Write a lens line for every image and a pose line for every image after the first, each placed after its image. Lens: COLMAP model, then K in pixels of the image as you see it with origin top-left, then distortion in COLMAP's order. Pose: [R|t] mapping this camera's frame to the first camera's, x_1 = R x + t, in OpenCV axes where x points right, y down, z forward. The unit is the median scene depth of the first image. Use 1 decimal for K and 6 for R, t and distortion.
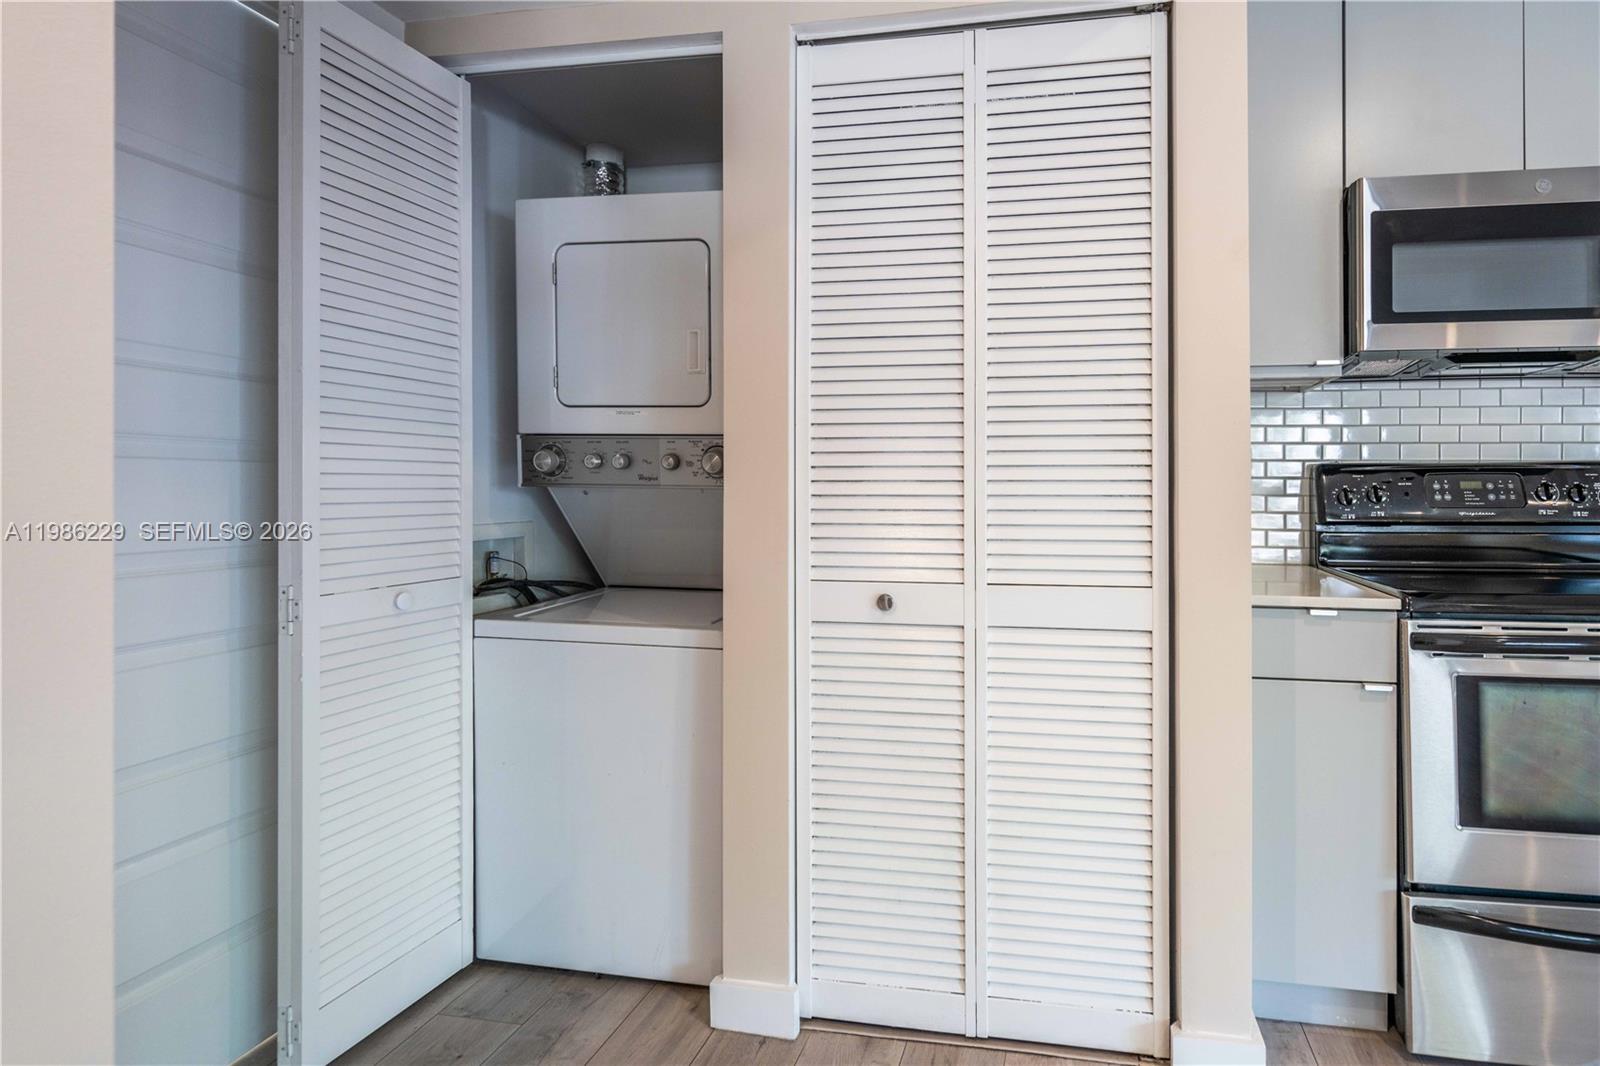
lens RADIAL K [[712.9, 0, 890.4], [0, 712.9, 493.8], [0, 0, 1]] dist [-0.000553, -0.000082]
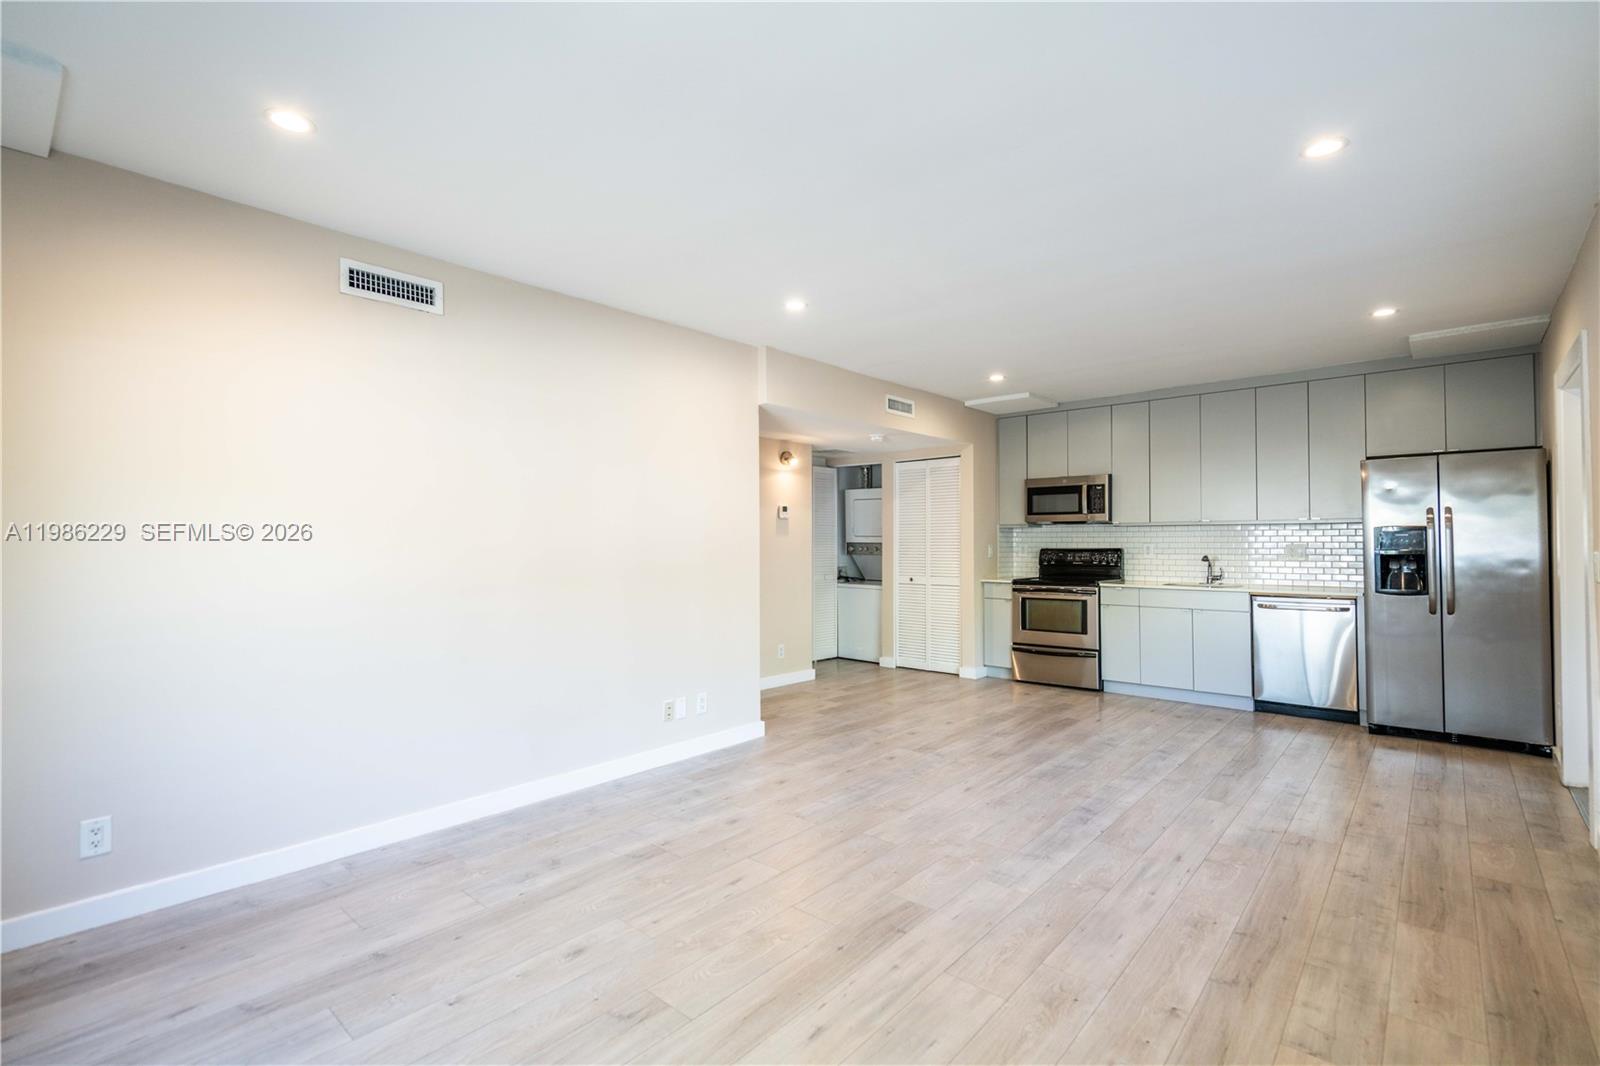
lens RADIAL K [[724.7, 0, 800.0], [0, 724.7, 533.0], [0, 0, 1]] dist [-0.003267, -0.000568]
pose [[0.836271, -0.012324, -0.548178, 1.956795], [0.000930, 0.999778, -0.021057, -0.056107], [0.548315, 0.017099, 0.836097, -3.344724]]
